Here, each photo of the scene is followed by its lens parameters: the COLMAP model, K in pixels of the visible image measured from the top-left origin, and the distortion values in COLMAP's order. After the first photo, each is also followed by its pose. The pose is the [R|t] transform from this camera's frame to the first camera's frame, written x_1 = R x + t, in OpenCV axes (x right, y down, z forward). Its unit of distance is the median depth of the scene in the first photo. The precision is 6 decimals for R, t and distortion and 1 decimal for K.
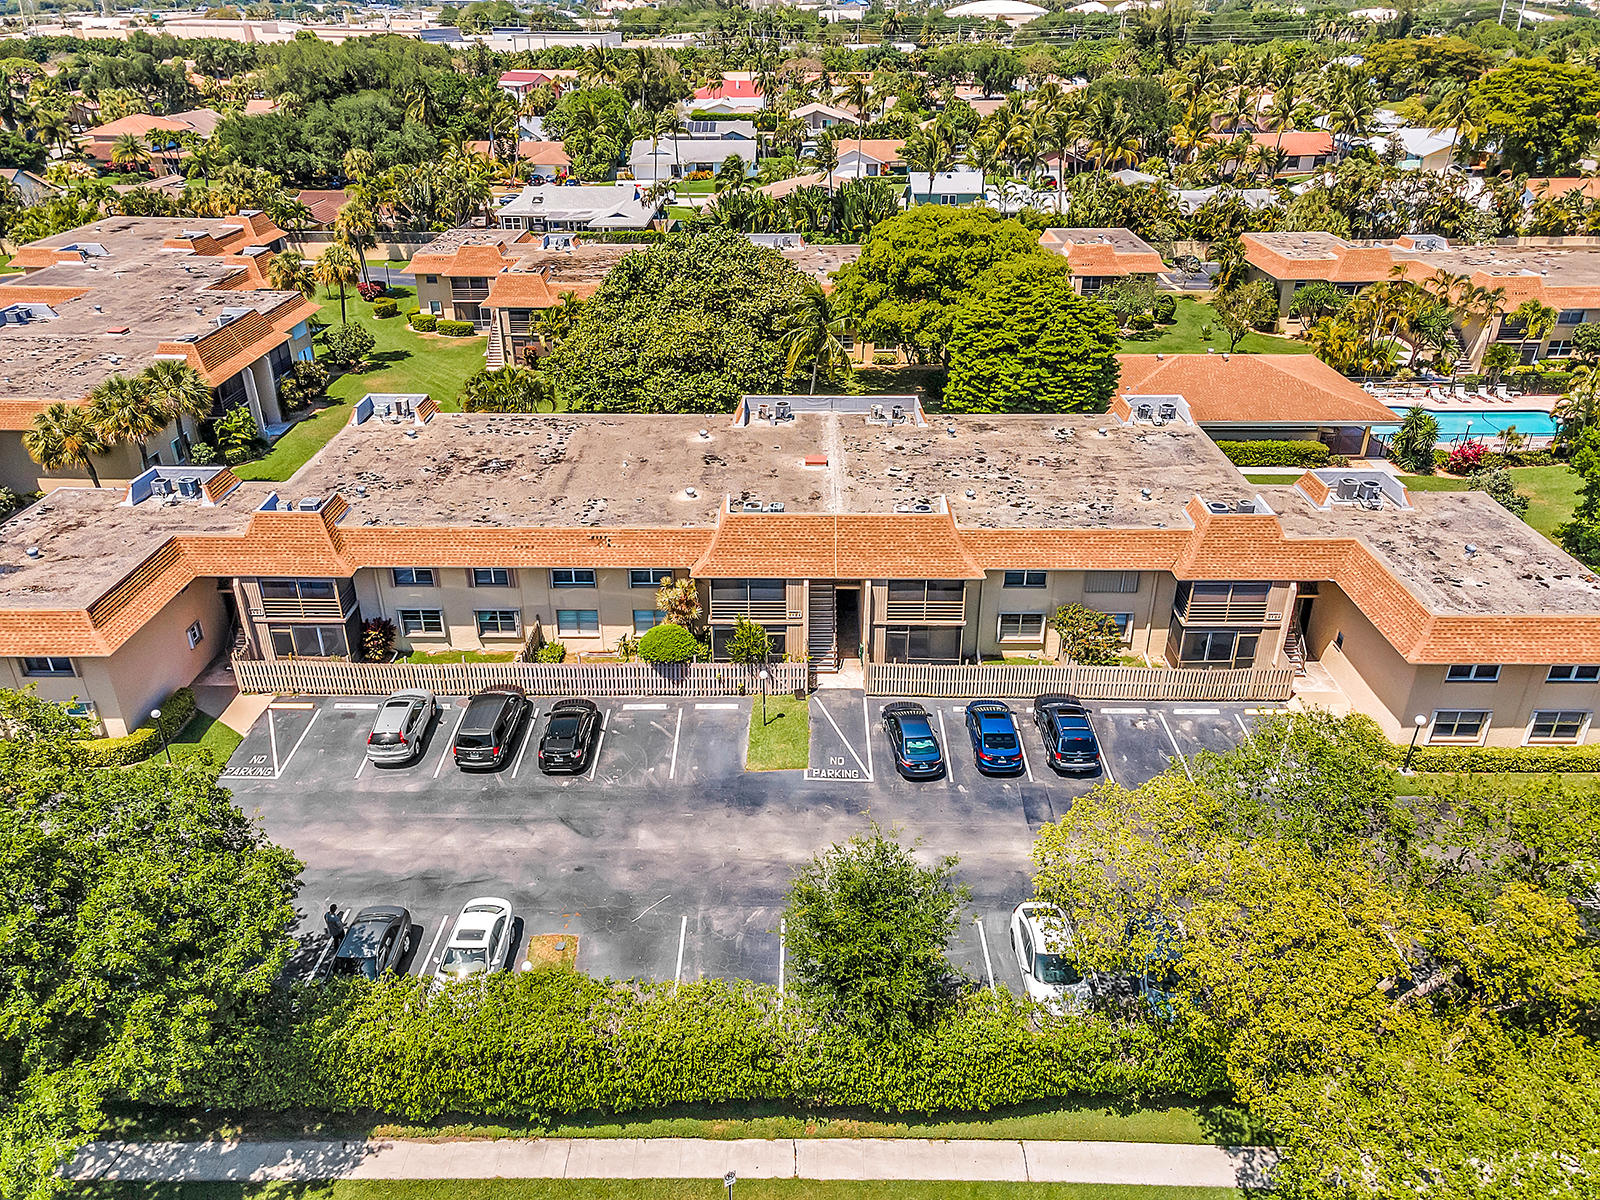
lens RADIAL K [[1154.6, 0, 775.0], [0, 1154.6, 599.3], [0, 0, 1]] dist [0.047794, -0.027267]
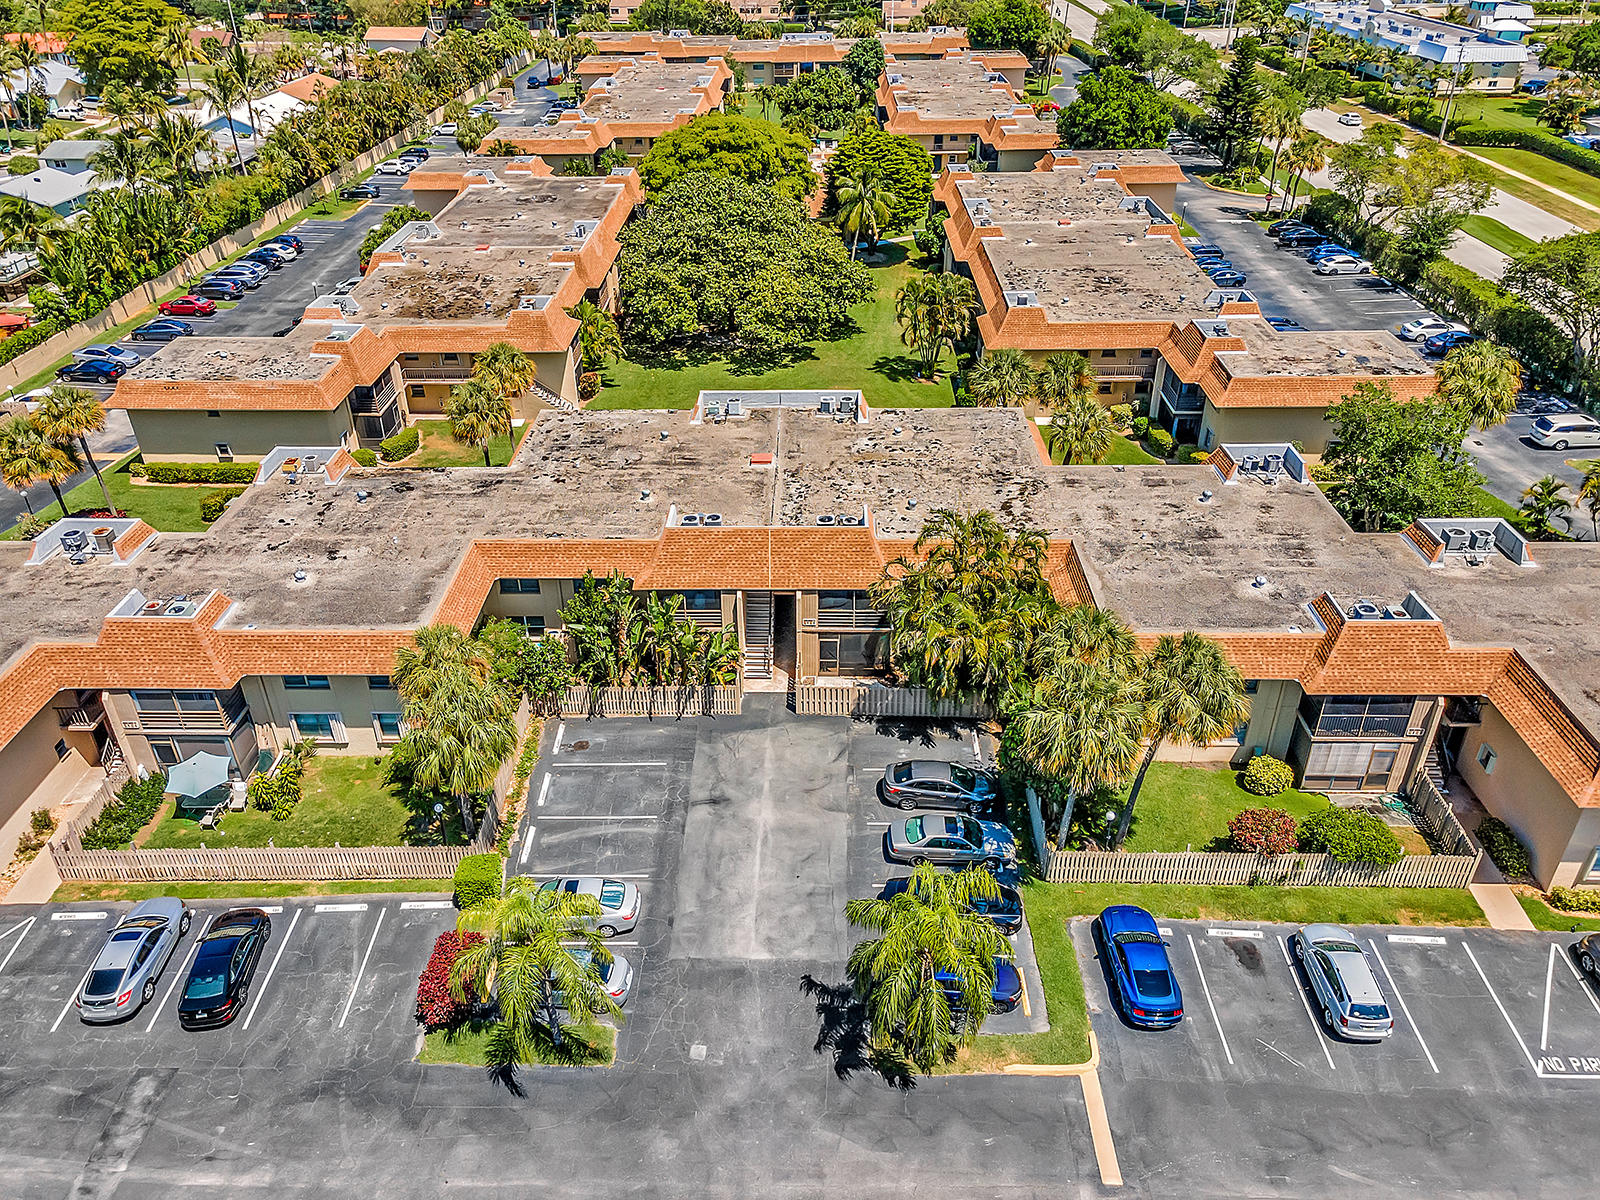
lens RADIAL K [[1163.9, 0, 782.3], [0, 1163.9, 591.2], [0, 0, 1]] dist [0.015601, 0.058211]
pose [[0.004215, -0.515327, 0.856983, -1.493338], [0.480448, 0.752642, 0.450221, -0.594545], [-0.877013, 0.409839, 0.250760, 1.000202]]
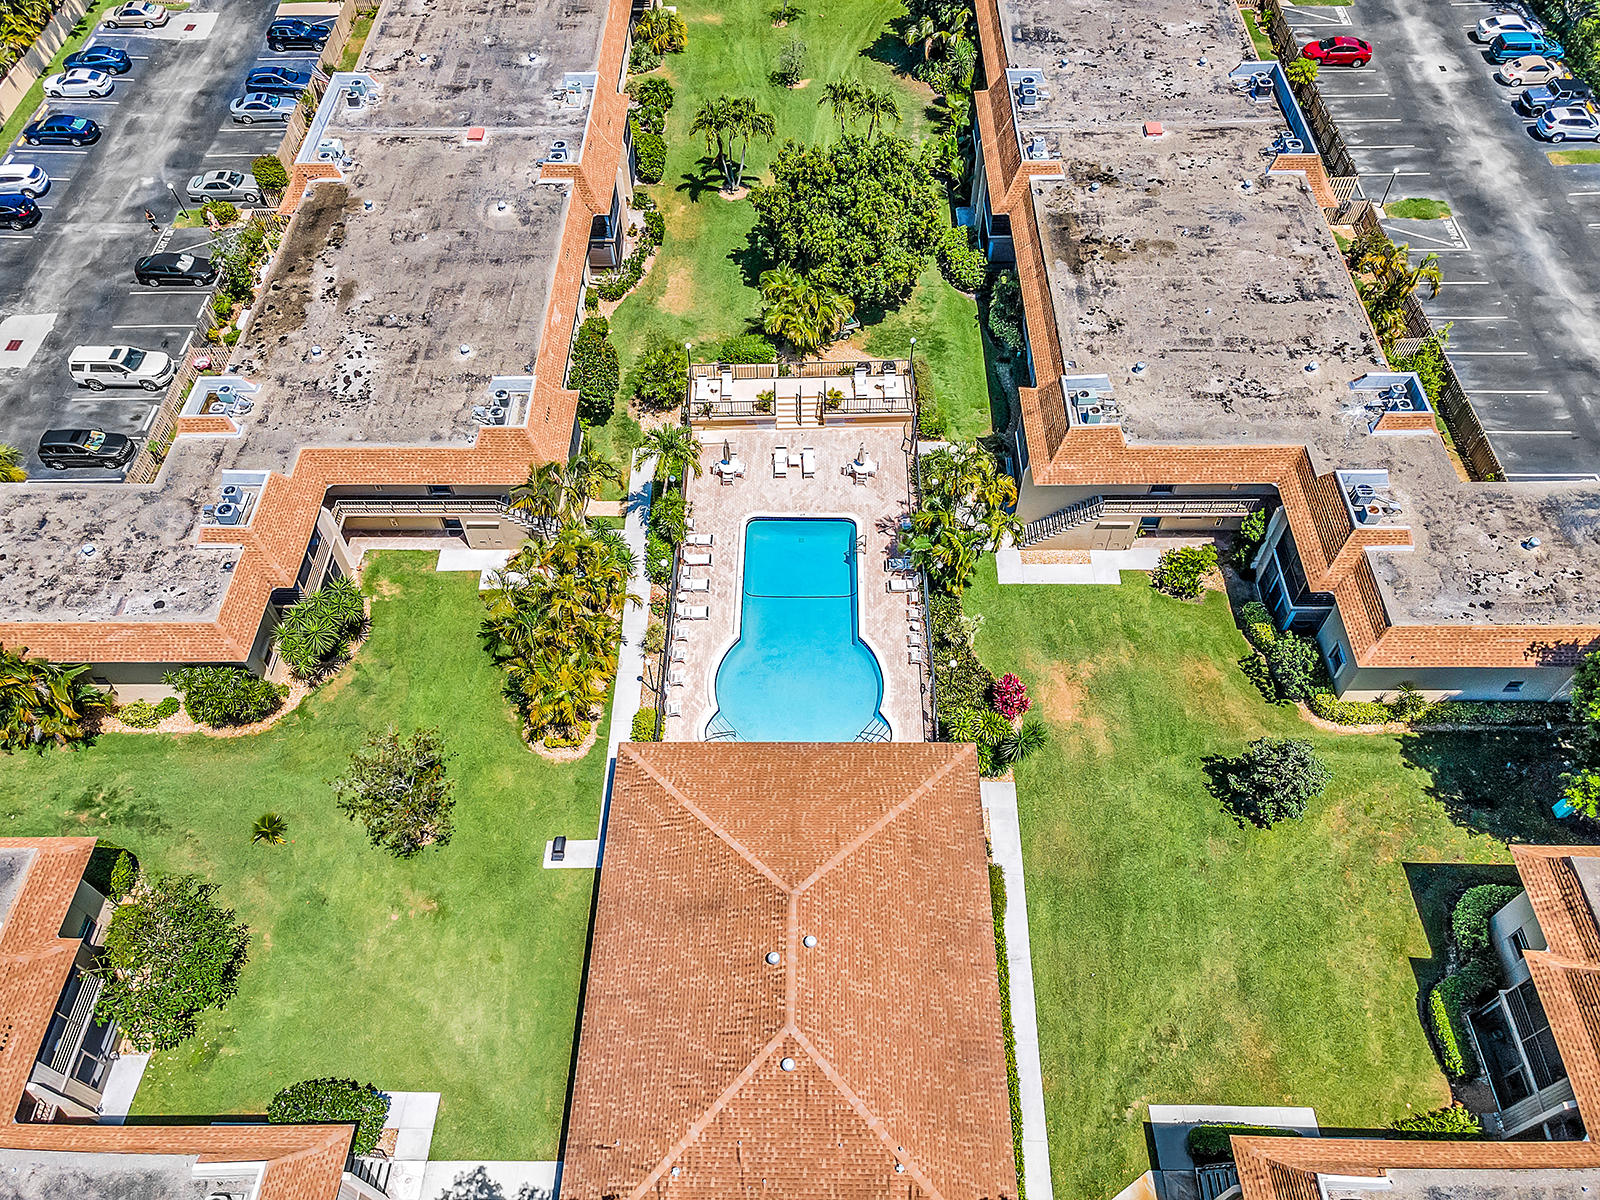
lens RADIAL K [[1182.0, 0, 775.5], [0, 1182.0, 596.8], [0, 0, 1]] dist [0.027636, 0.032888]
pose [[-0.003449, -0.792381, 0.610017, 0.207126], [0.484570, 0.532292, 0.694159, -0.792243], [-0.874746, 0.297990, 0.382129, 0.890969]]
